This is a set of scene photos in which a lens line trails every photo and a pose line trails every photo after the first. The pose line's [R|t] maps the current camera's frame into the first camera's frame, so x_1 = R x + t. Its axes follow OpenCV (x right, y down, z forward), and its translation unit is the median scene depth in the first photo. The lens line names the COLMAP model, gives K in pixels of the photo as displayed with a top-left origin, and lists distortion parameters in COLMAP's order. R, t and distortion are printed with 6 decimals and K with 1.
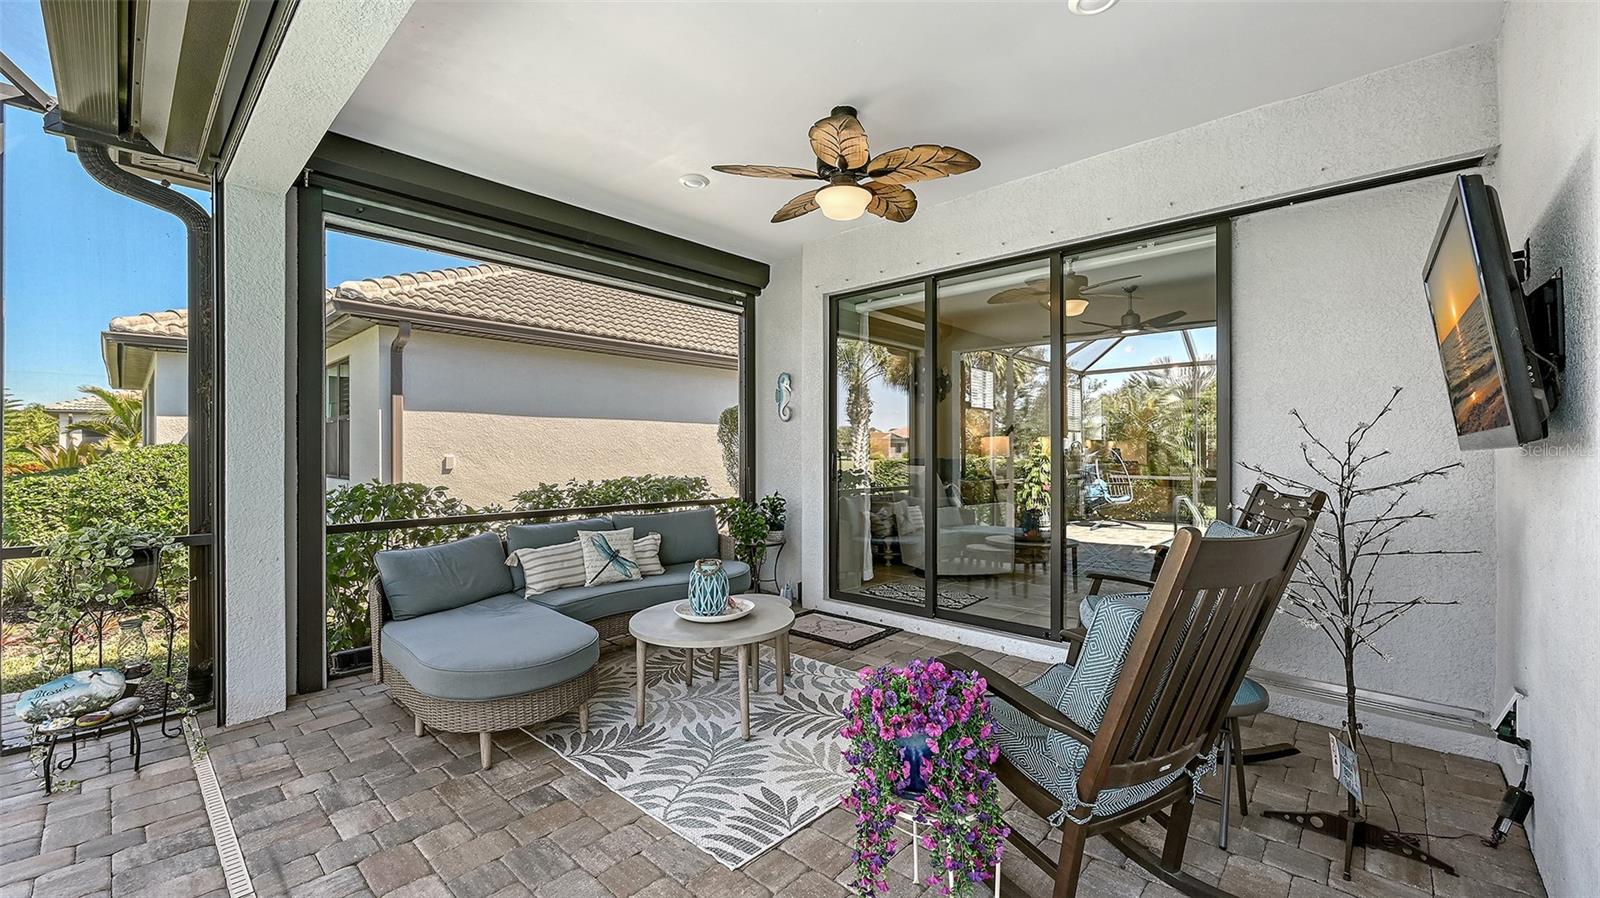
lens RADIAL K [[640.4, 0, 806.6], [0, 640.4, 452.8], [0, 0, 1]] dist [-0.001641, -0.000201]
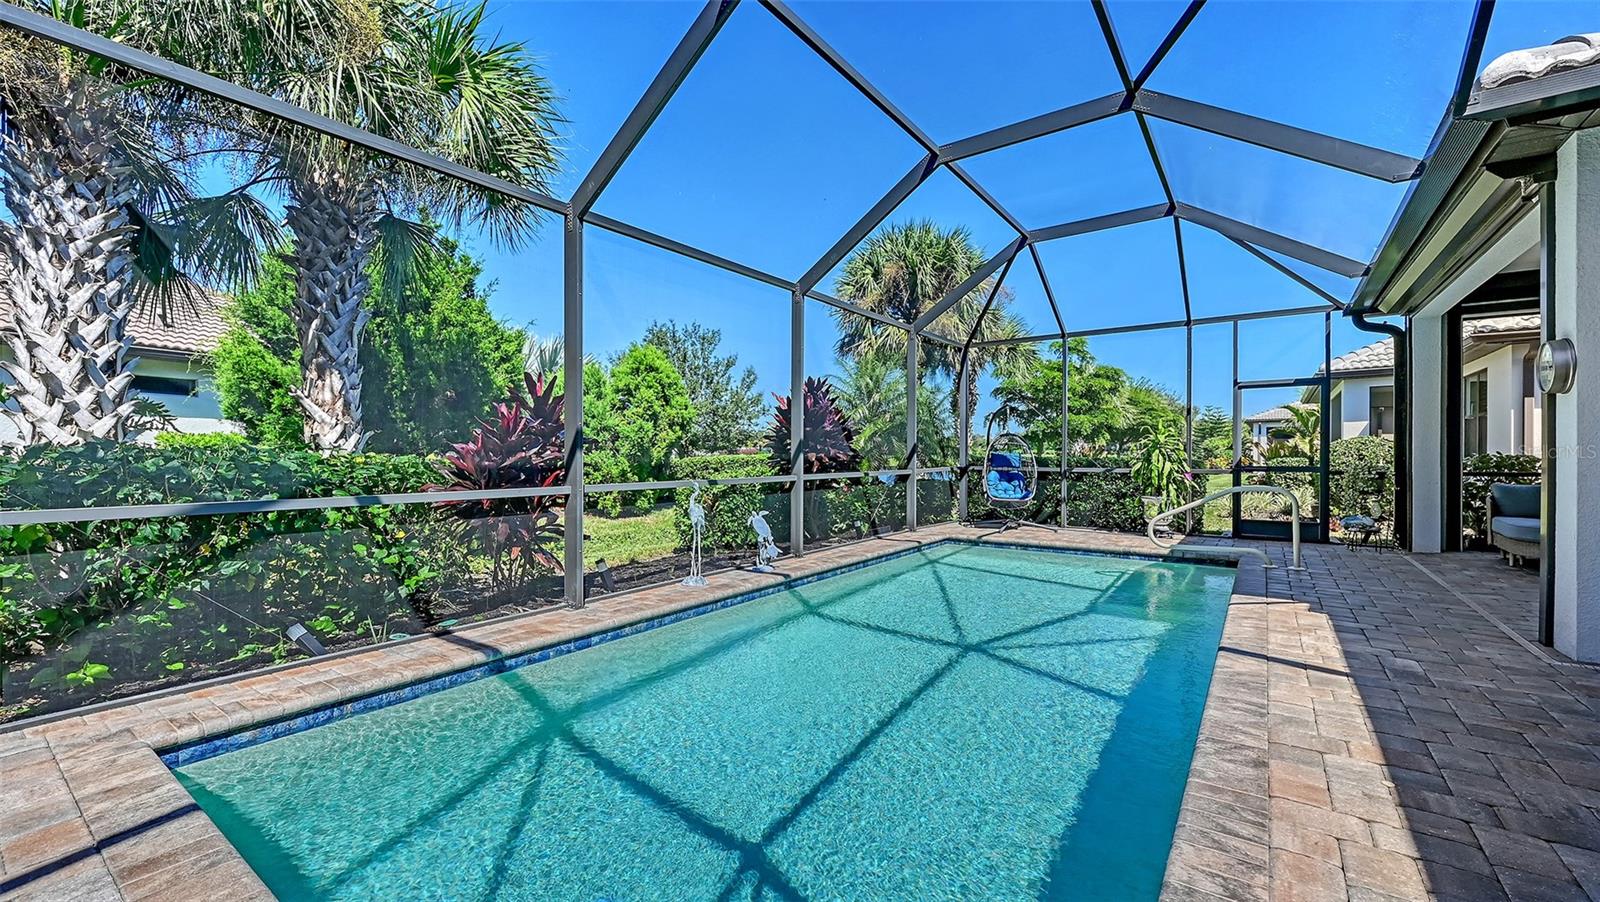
lens RADIAL K [[640.4, 0, 806.6], [0, 640.4, 454.8], [0, 0, 1]] dist [-0.001641, -0.000201]
pose [[0.123819, 0.002467, -0.992302, 0.832049], [-0.001281, 0.999996, 0.002326, 0.052378], [0.992304, 0.000983, 0.123821, -1.092441]]
